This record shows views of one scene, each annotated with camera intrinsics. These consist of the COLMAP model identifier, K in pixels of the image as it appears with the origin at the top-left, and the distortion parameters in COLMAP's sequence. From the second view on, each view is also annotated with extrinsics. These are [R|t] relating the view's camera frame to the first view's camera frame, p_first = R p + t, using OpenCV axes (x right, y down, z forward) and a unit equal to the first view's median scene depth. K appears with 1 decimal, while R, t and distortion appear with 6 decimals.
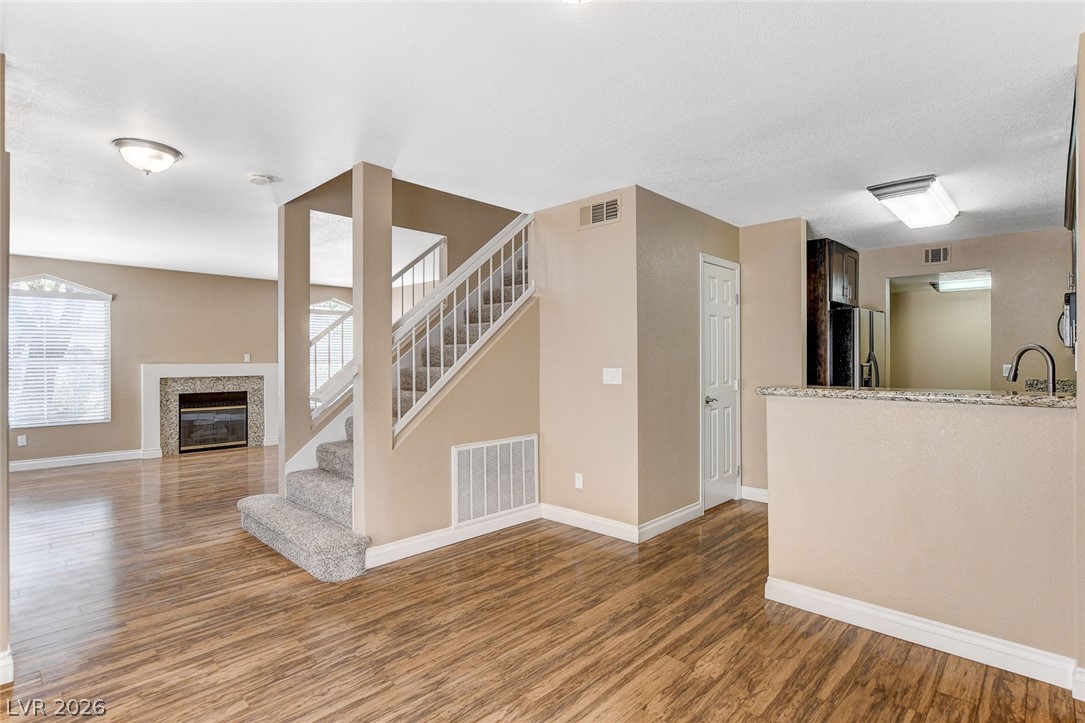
lens RADIAL K [[546.9, 0, 536.2], [0, 546.9, 360.6], [0, 0, 1]] dist [-0.003919, 0.000745]
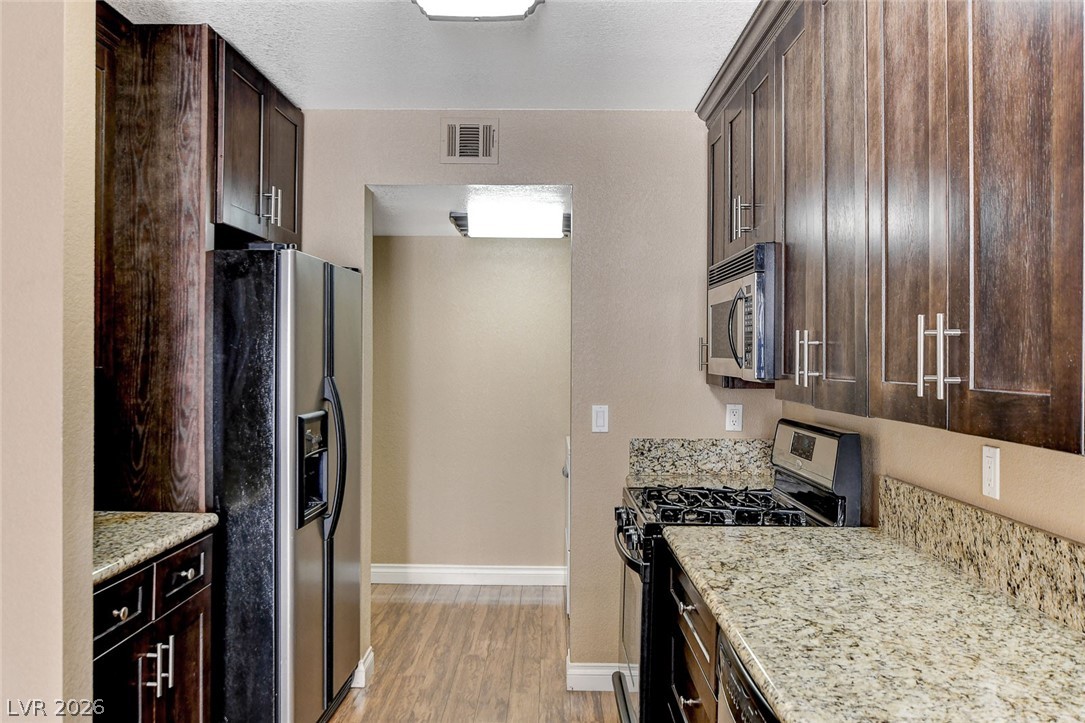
lens RADIAL K [[915.4, 0, 542.5], [0, 915.4, 361.5], [0, 0, 1]] dist [-0.021675, -0.002946]
pose [[0.724398, 0.000562, 0.689382, 0.513102], [-0.005311, 0.999975, 0.004766, -0.051317], [-0.689362, -0.007114, 0.724382, 0.796602]]
